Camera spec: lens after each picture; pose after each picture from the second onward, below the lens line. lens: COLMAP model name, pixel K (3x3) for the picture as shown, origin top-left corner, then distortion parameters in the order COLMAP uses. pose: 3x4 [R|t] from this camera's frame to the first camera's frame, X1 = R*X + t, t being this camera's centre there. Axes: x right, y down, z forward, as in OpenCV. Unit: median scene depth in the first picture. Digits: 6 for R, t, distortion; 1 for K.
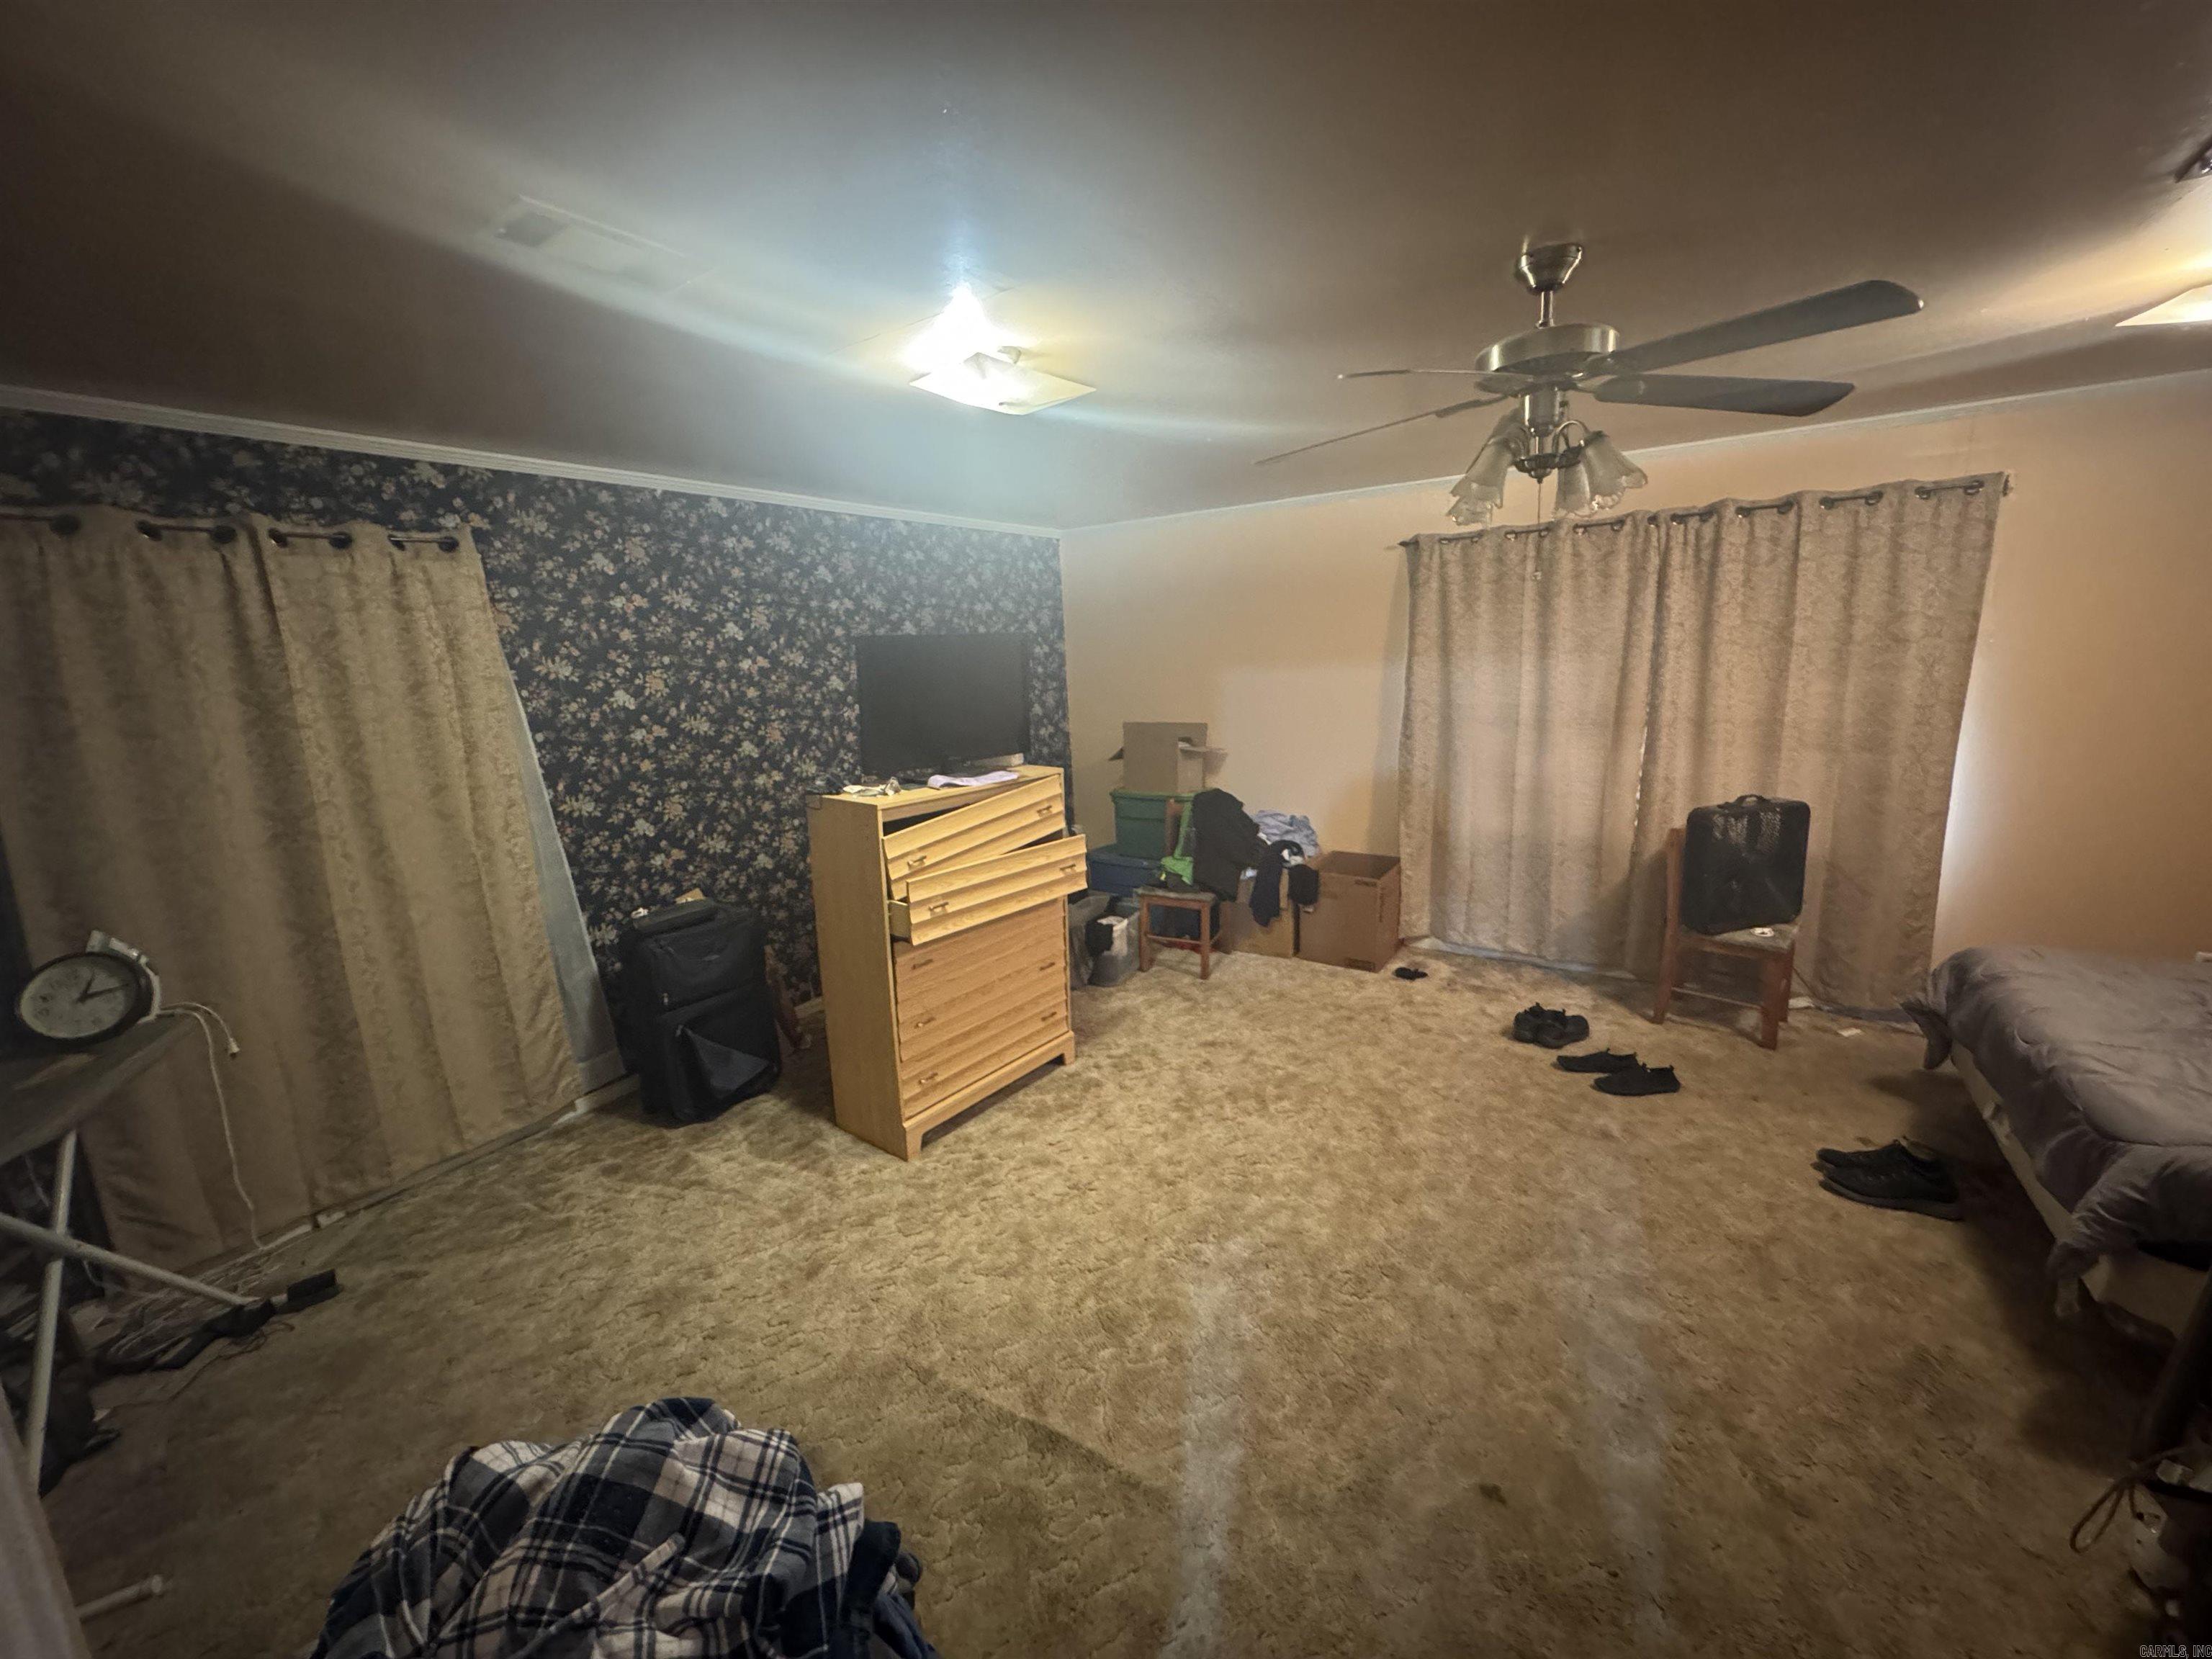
lens RADIAL K [[885.7, 0, 1106.8], [0, 885.7, 824.5], [0, 0, 1]] dist [0.003611, 0.000067]
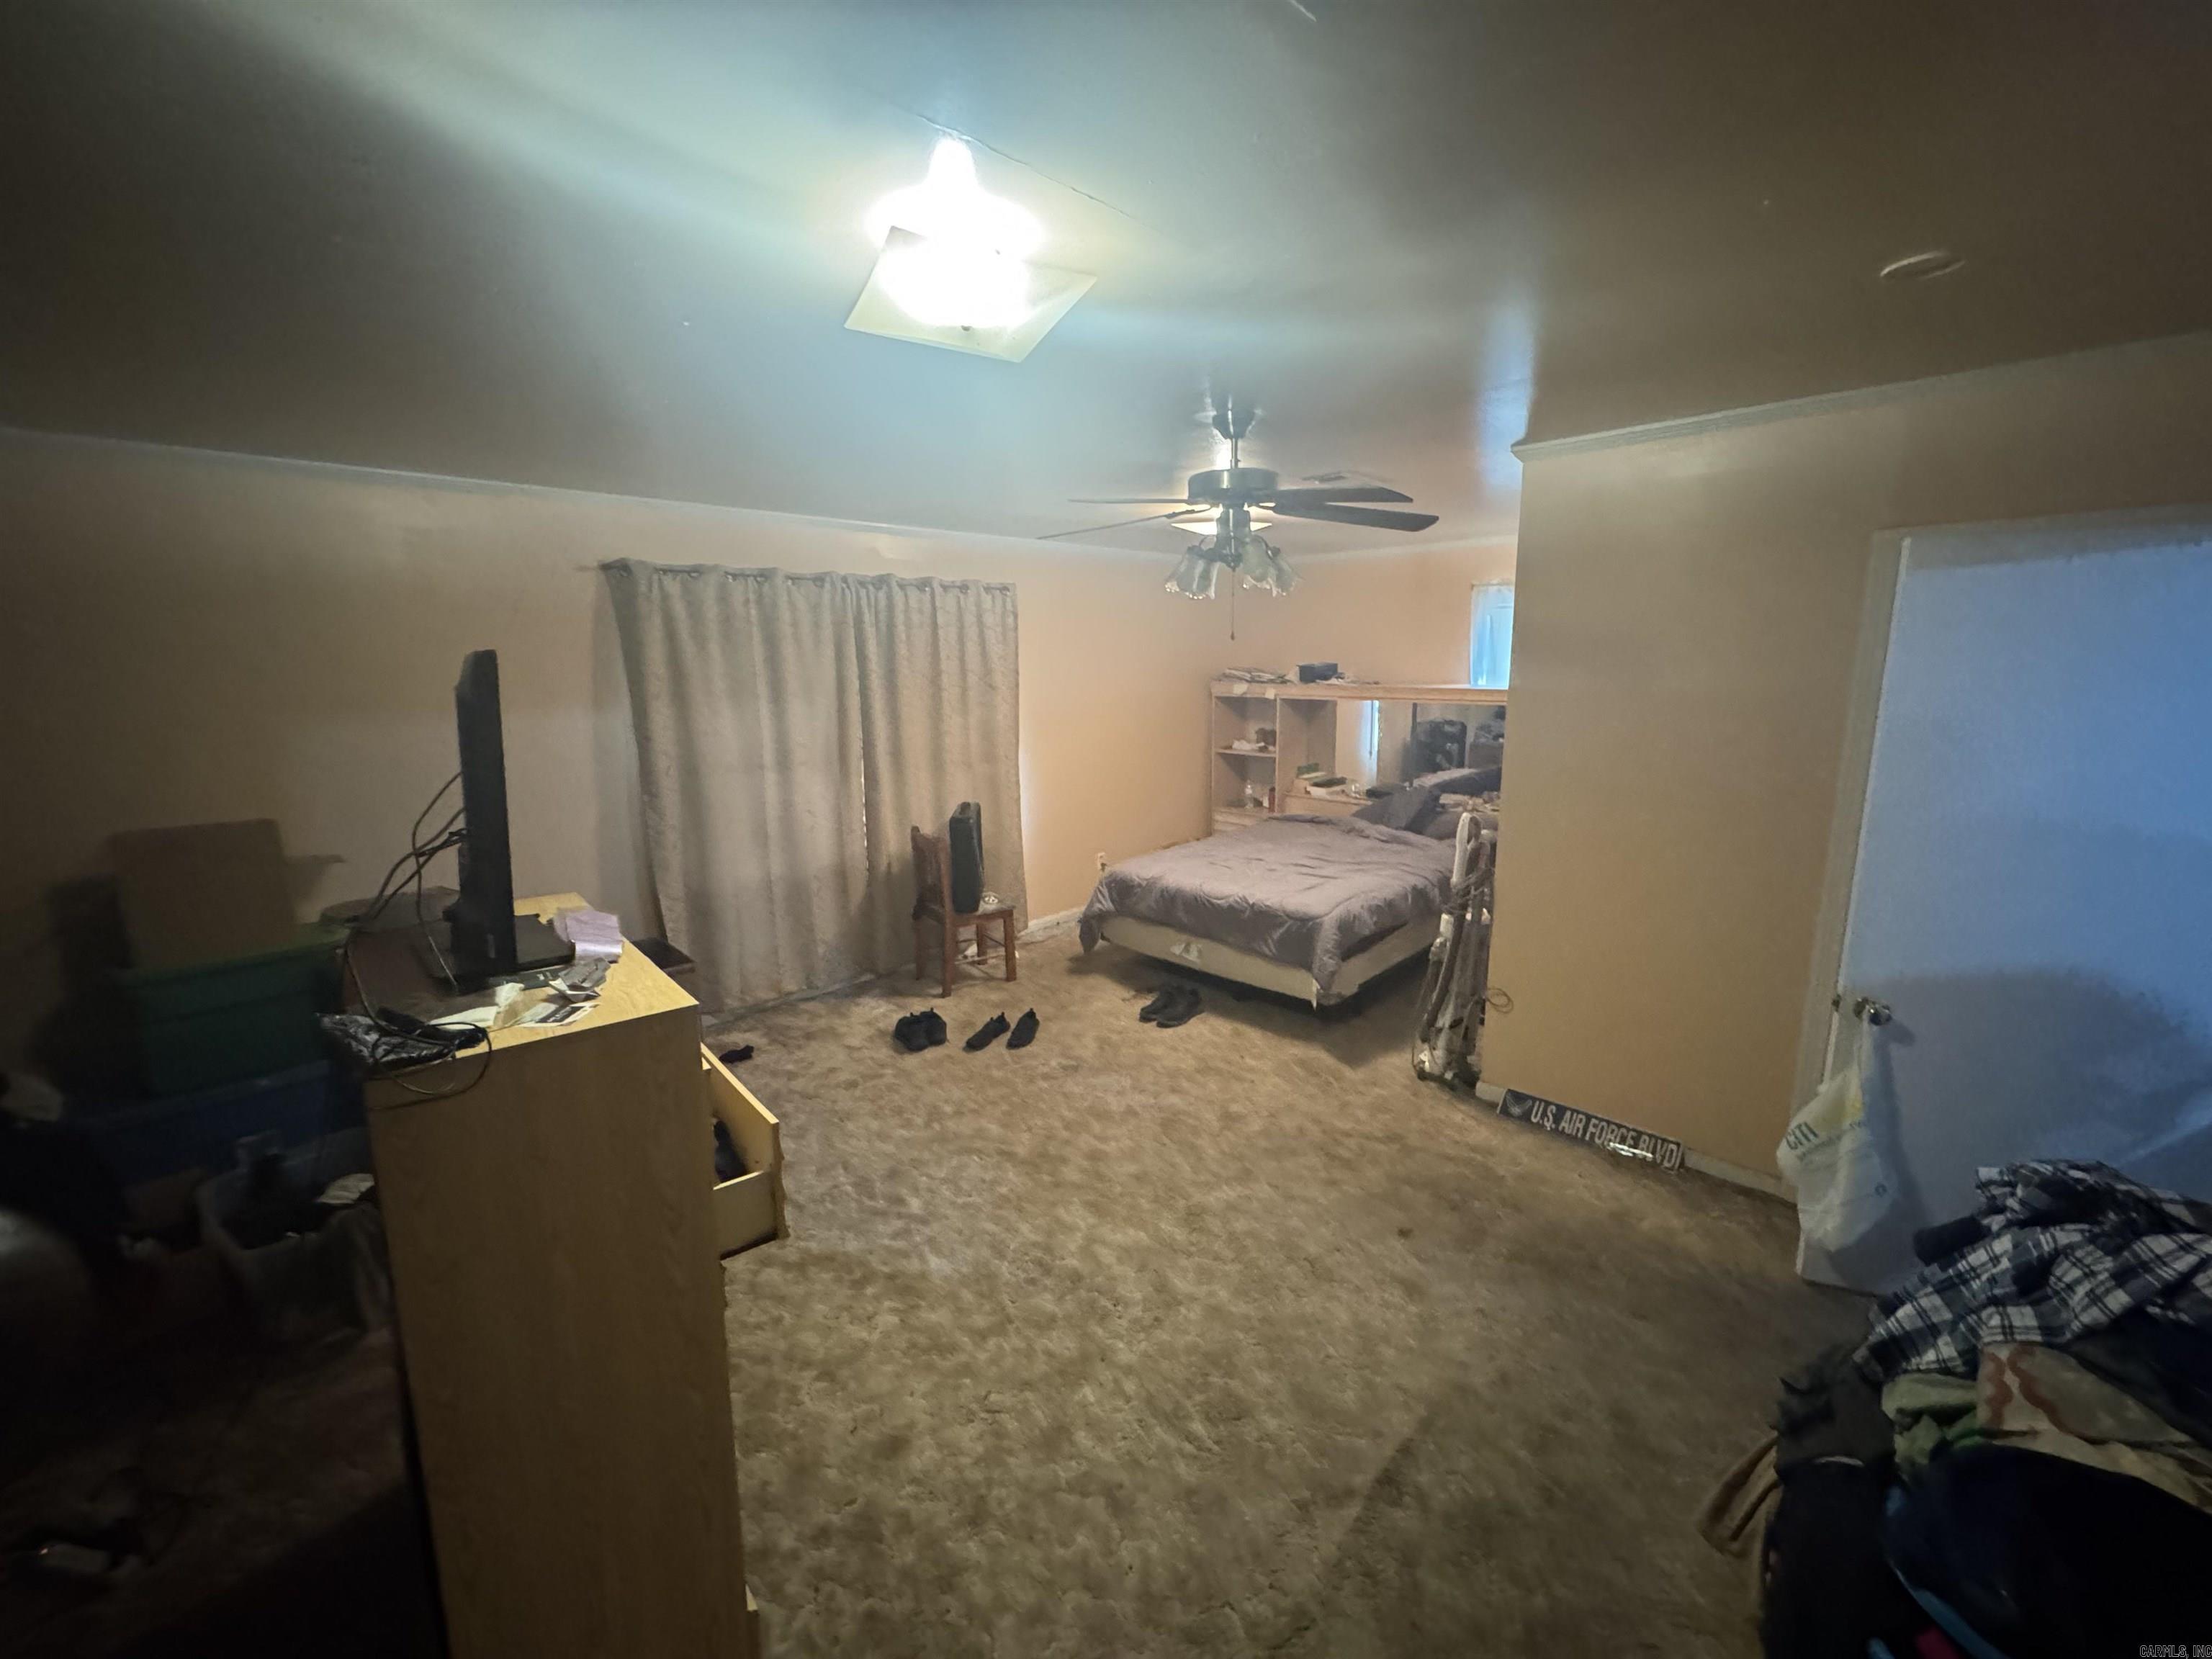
lens RADIAL K [[885.7, 0, 1106.3], [0, 885.7, 827.2], [0, 0, 1]] dist [0.003611, 0.000067]
pose [[0.191966, -0.145635, 0.970536, -0.475922], [0.191693, 0.975444, 0.108456, -0.090789], [-0.962498, 0.165225, 0.215170, 0.472257]]
